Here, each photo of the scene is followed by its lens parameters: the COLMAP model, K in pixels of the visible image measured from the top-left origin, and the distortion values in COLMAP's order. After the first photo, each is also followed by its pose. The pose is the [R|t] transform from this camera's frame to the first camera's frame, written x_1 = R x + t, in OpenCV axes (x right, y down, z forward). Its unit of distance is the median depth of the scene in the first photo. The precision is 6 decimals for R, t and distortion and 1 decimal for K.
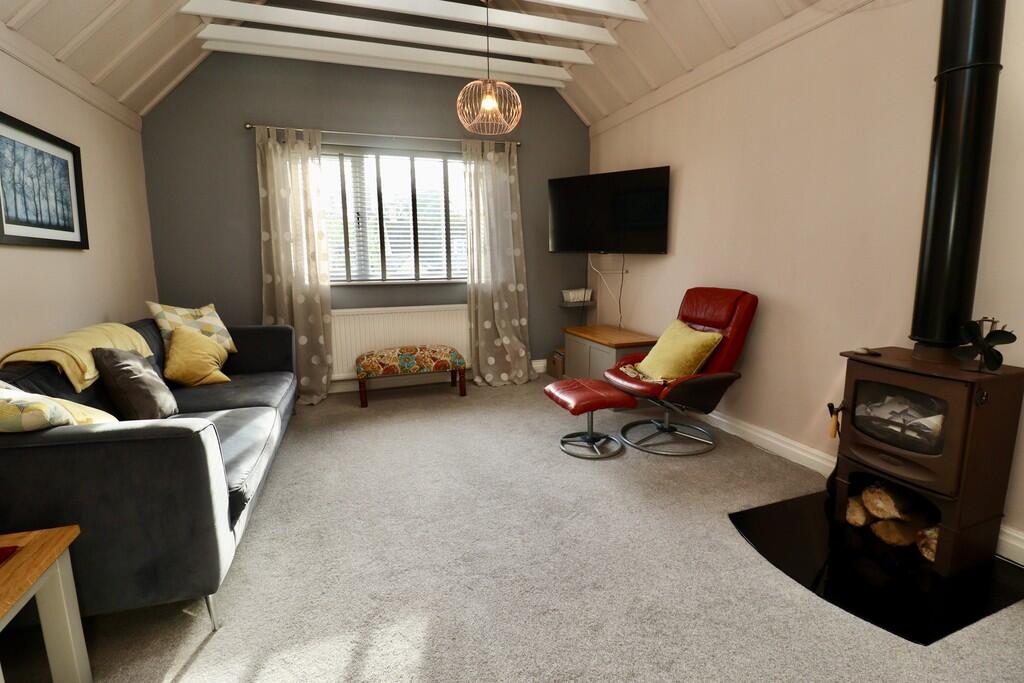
lens RADIAL K [[477.9, 0, 517.0], [0, 477.9, 331.6], [0, 0, 1]] dist [-0.005722, -0.008687]
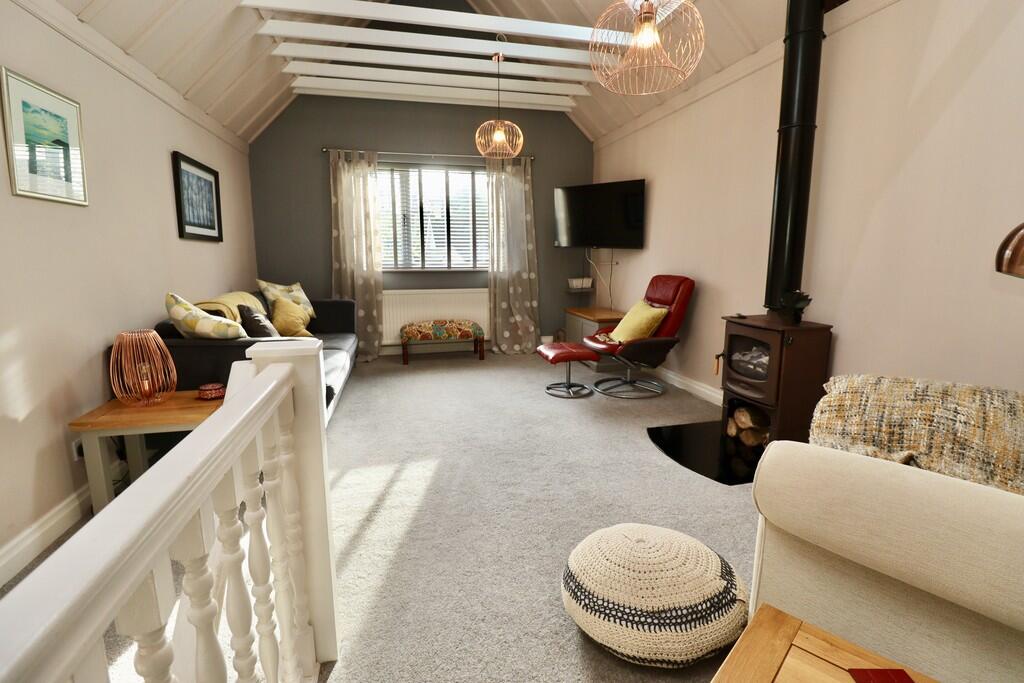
lens RADIAL K [[477.9, 0, 515.7], [0, 477.9, 334.9], [0, 0, 1]] dist [-0.005722, -0.008687]
pose [[0.995714, 0.024434, -0.089202, 0.119817], [-0.022907, 0.999574, 0.018106, 0.058568], [0.089606, -0.015985, 0.995849, -0.348309]]
